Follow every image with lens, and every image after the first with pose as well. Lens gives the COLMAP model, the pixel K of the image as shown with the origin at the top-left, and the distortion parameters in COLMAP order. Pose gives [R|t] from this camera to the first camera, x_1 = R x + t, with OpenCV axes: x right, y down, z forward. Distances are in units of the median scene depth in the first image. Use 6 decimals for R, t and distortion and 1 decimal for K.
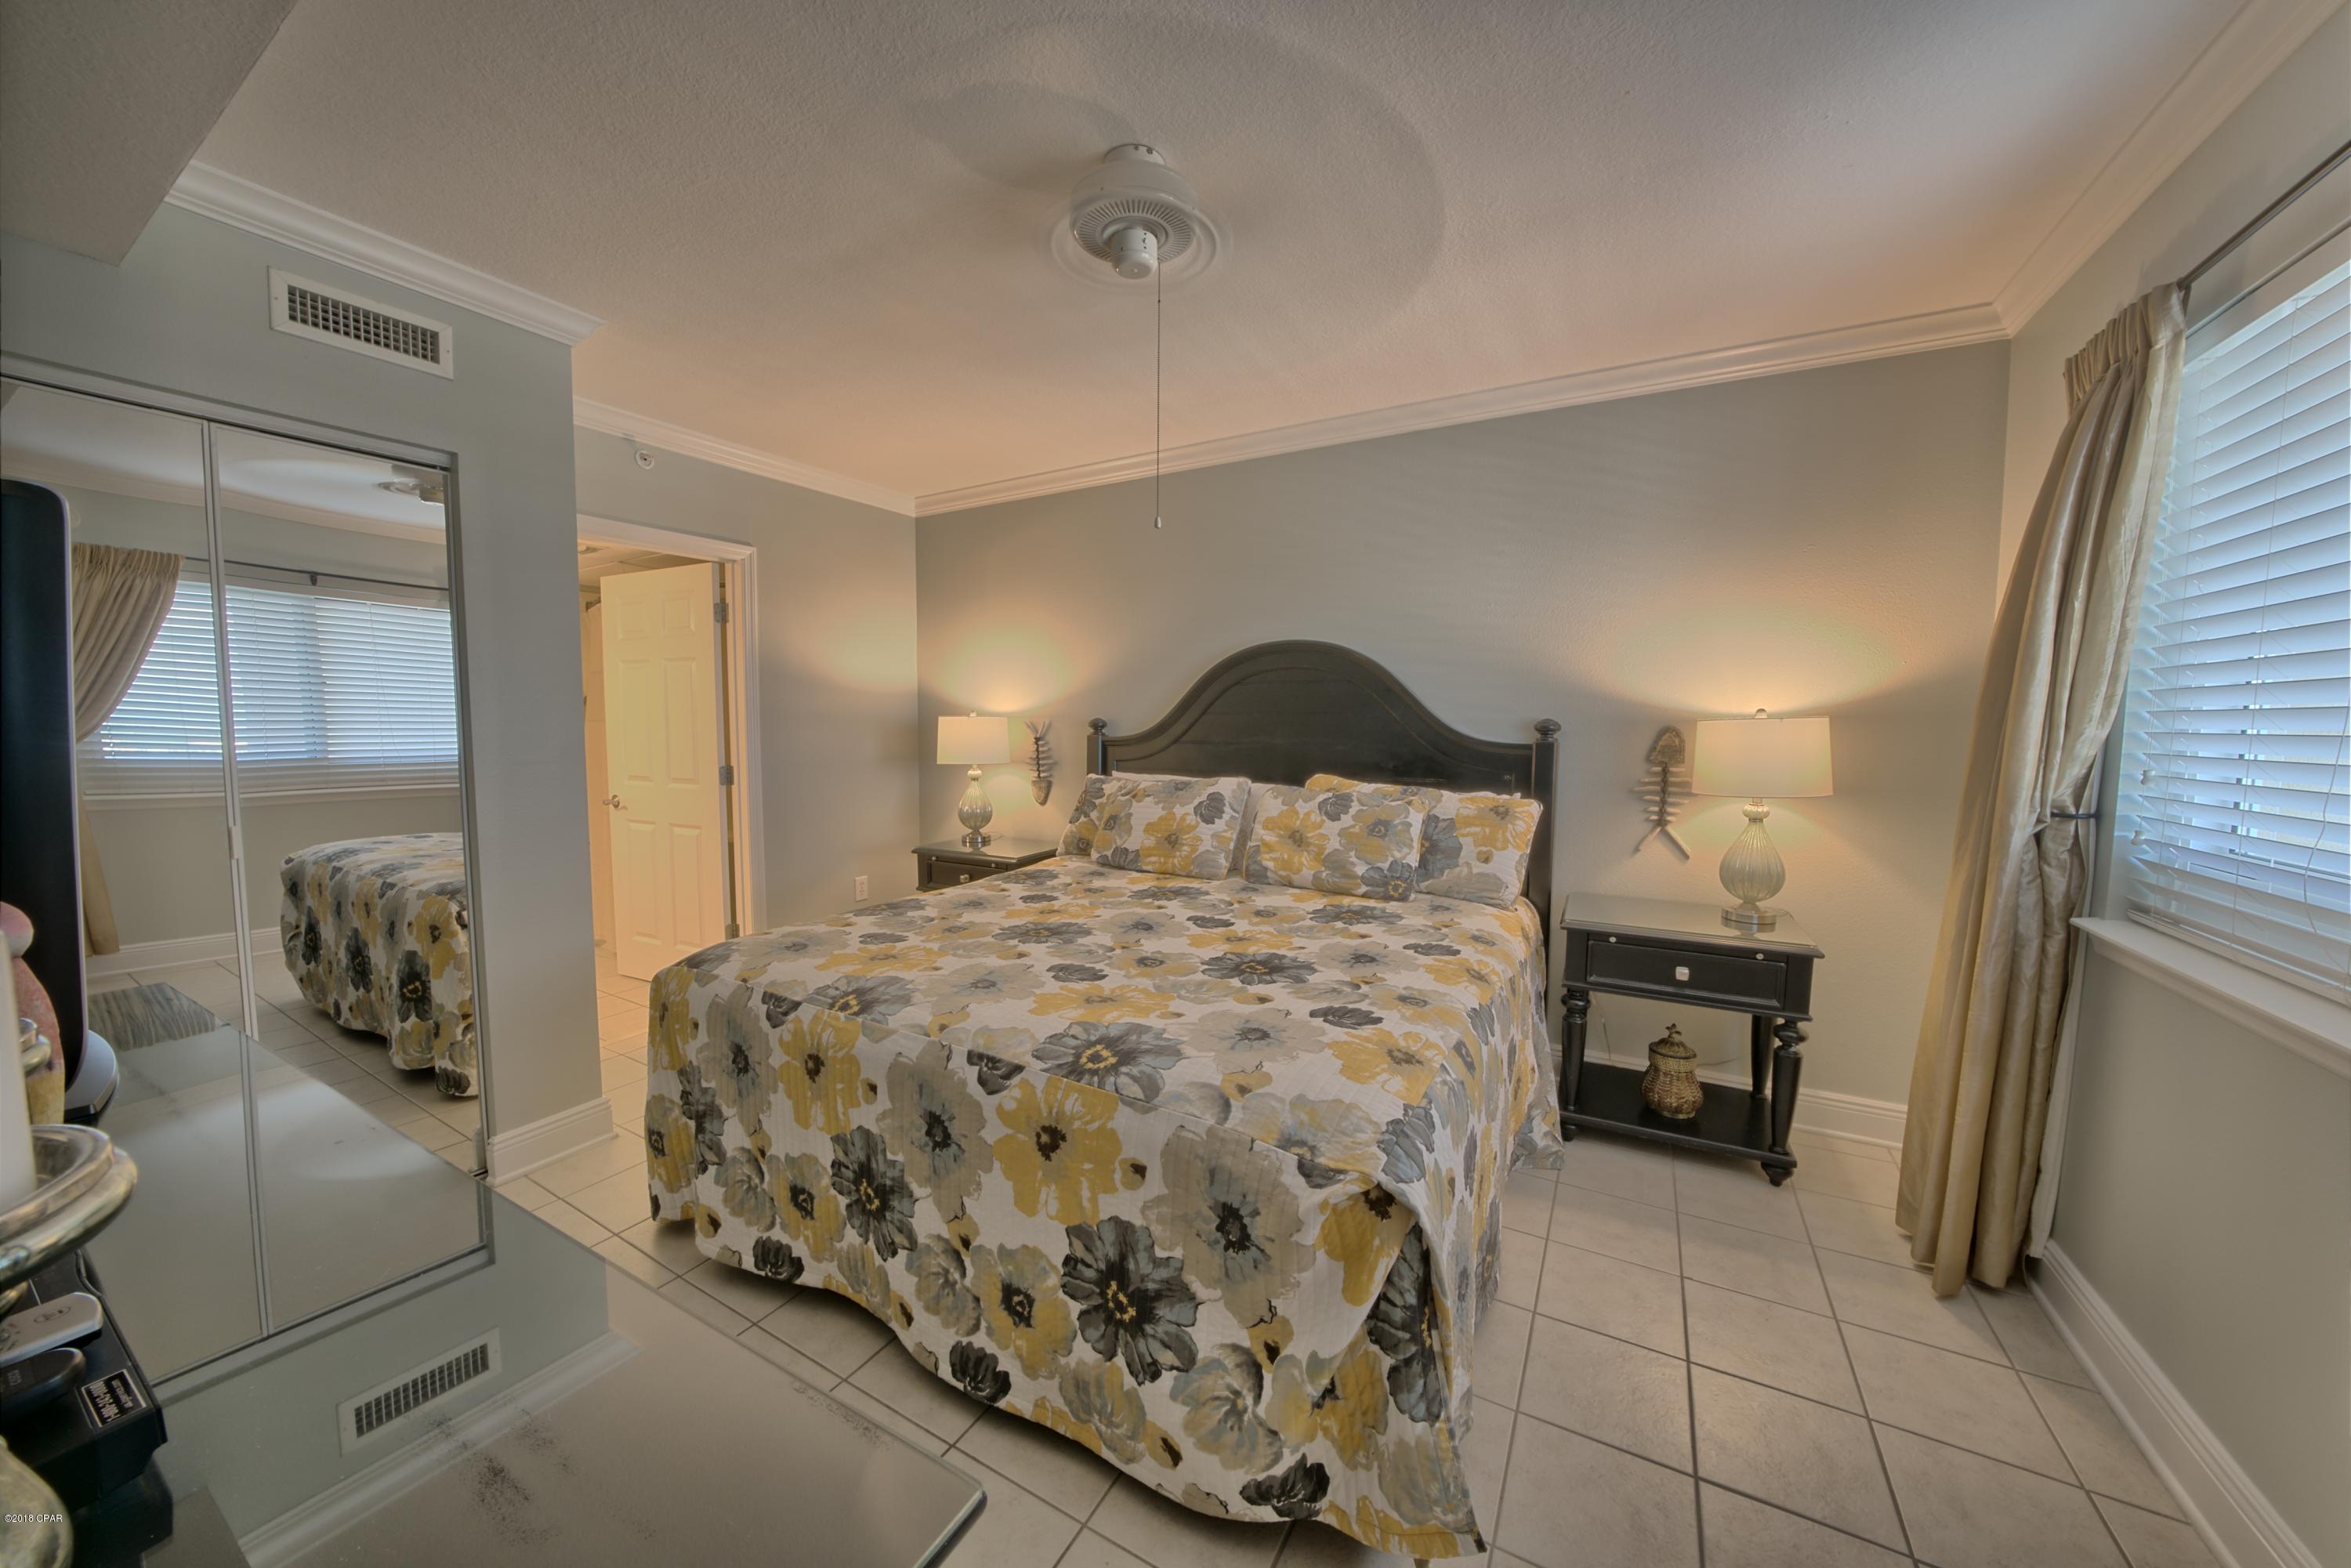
lens RADIAL K [[803.6, 0, 1175.5], [0, 803.6, 784.0], [0, 0, 1]] dist [-0.028250, 0.002993]
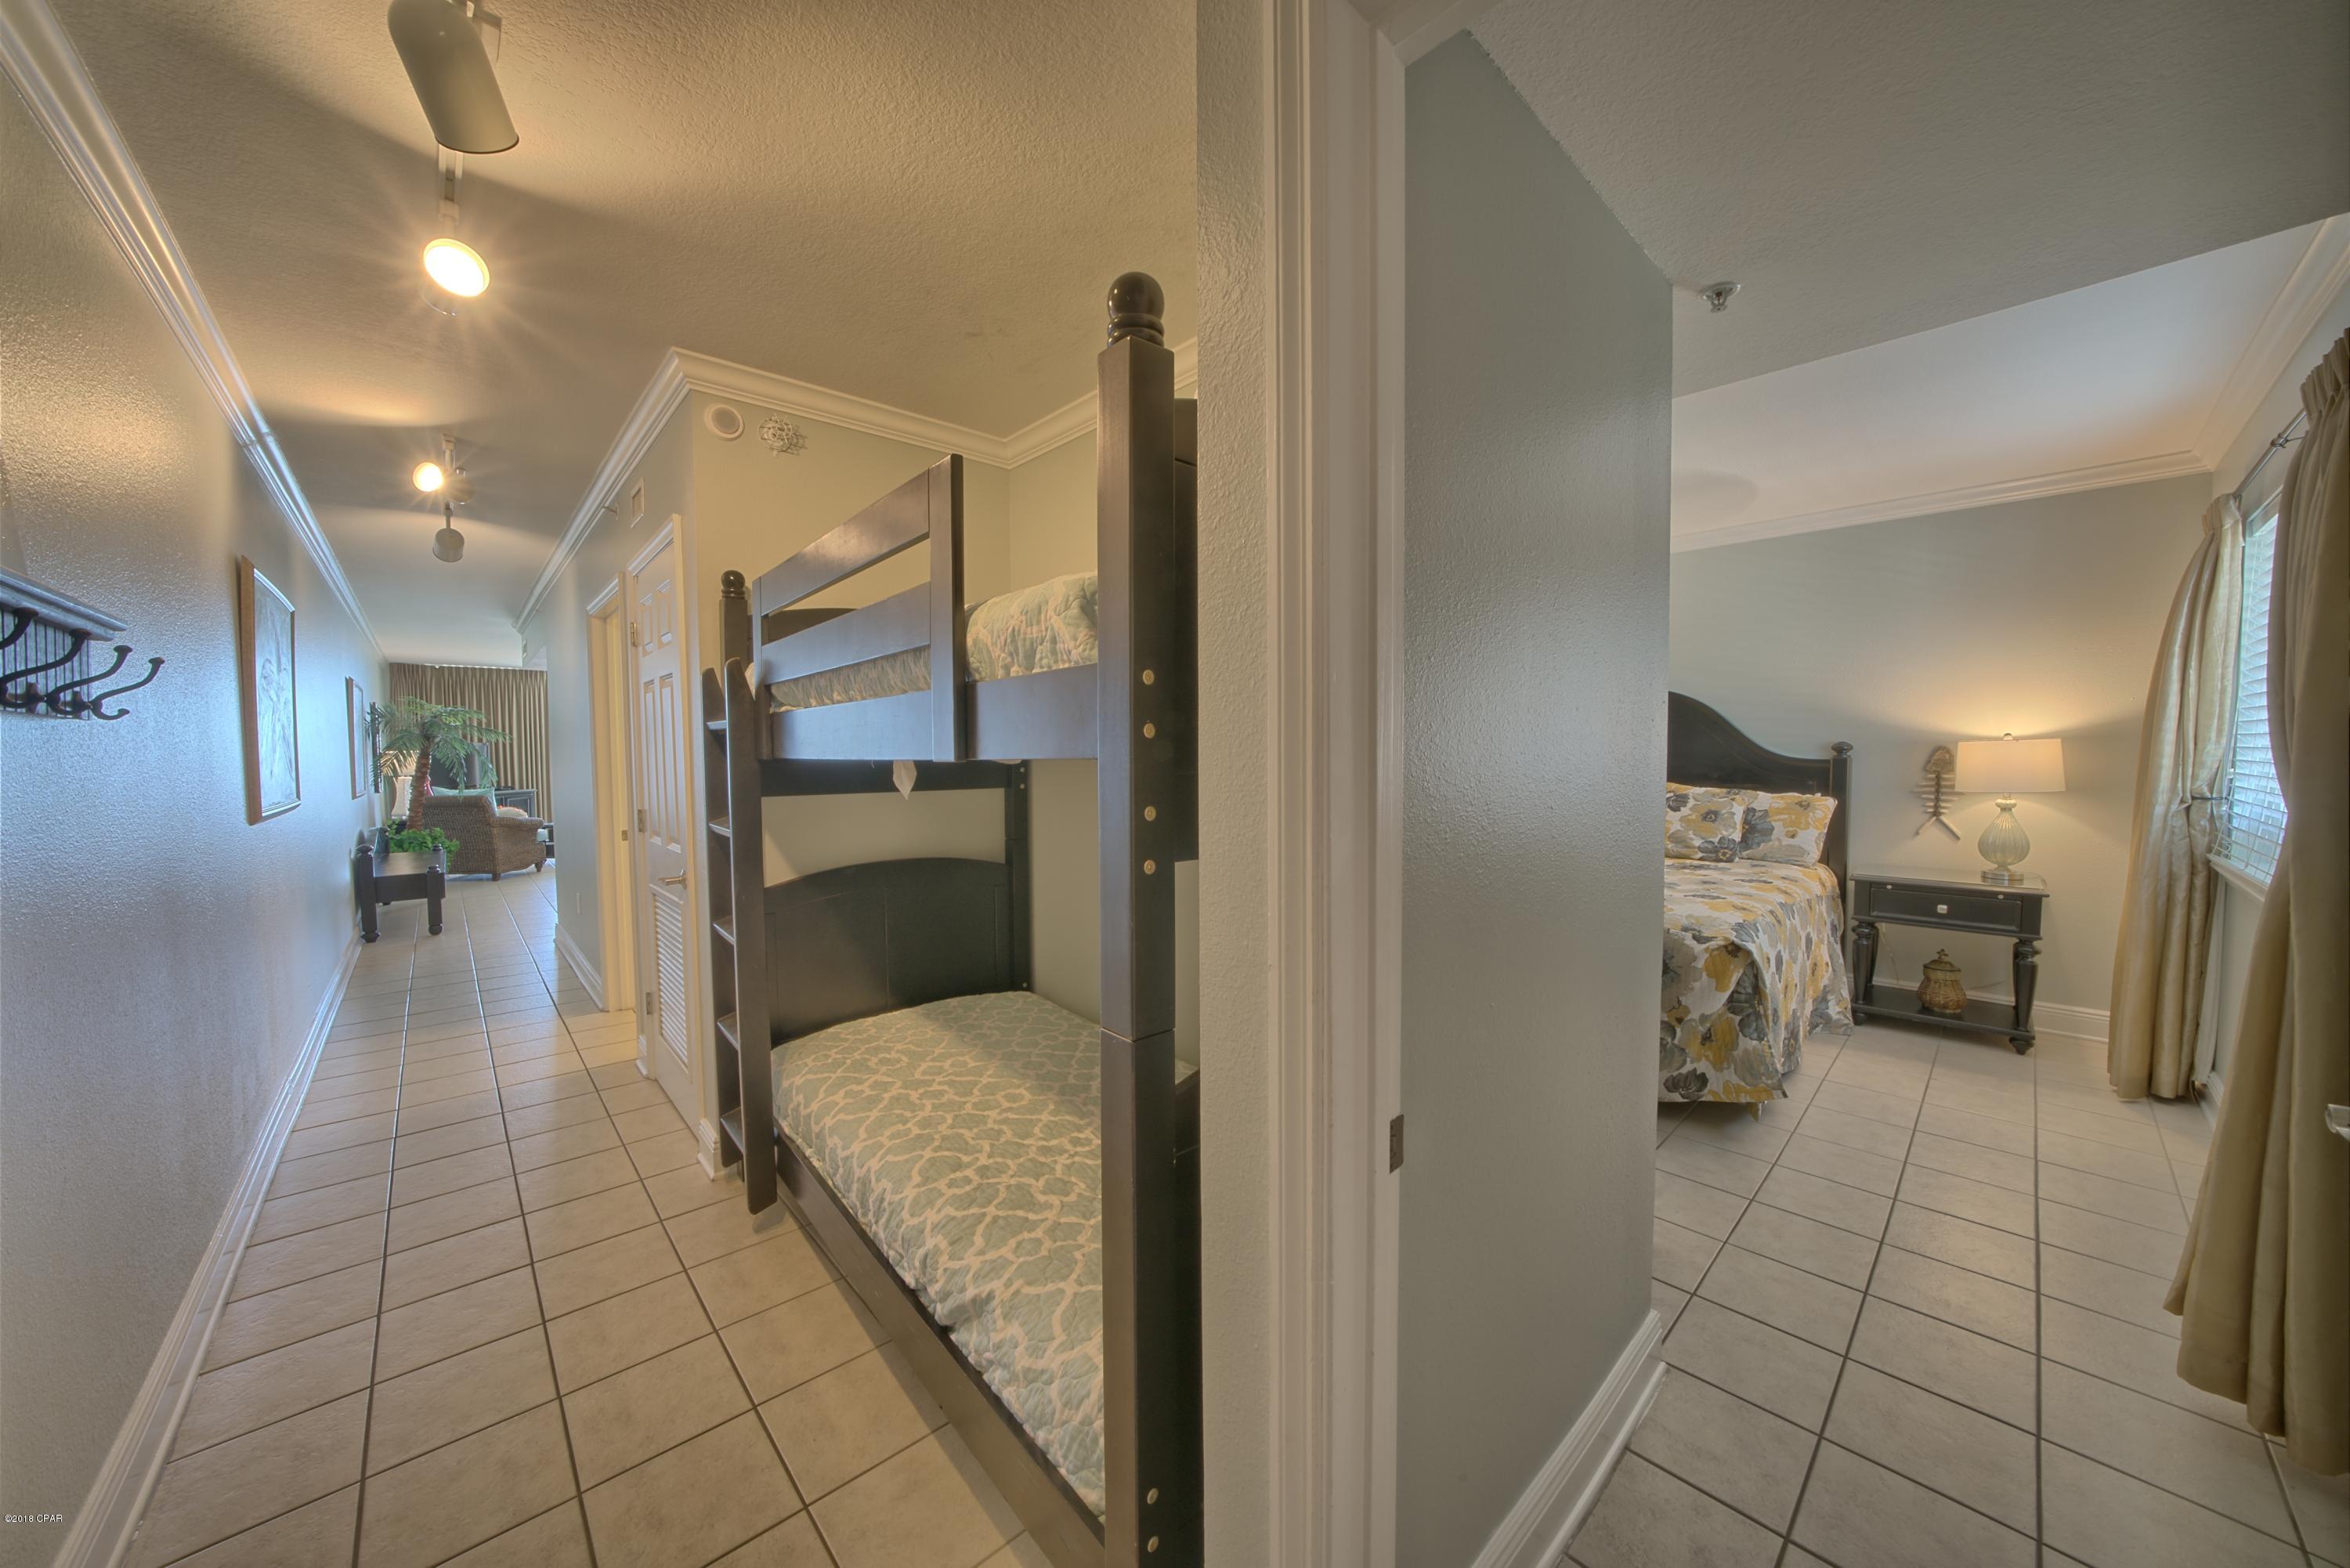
lens RADIAL K [[803.2, 0, 1175.0], [0, 803.2, 784.0], [0, 0, 1]] dist [-0.028250, 0.002993]
pose [[0.952823, 0.000361, -0.303526, -0.295870], [-0.009448, 0.999550, -0.028471, 0.055138], [0.303379, 0.029996, 0.952398, -0.852528]]
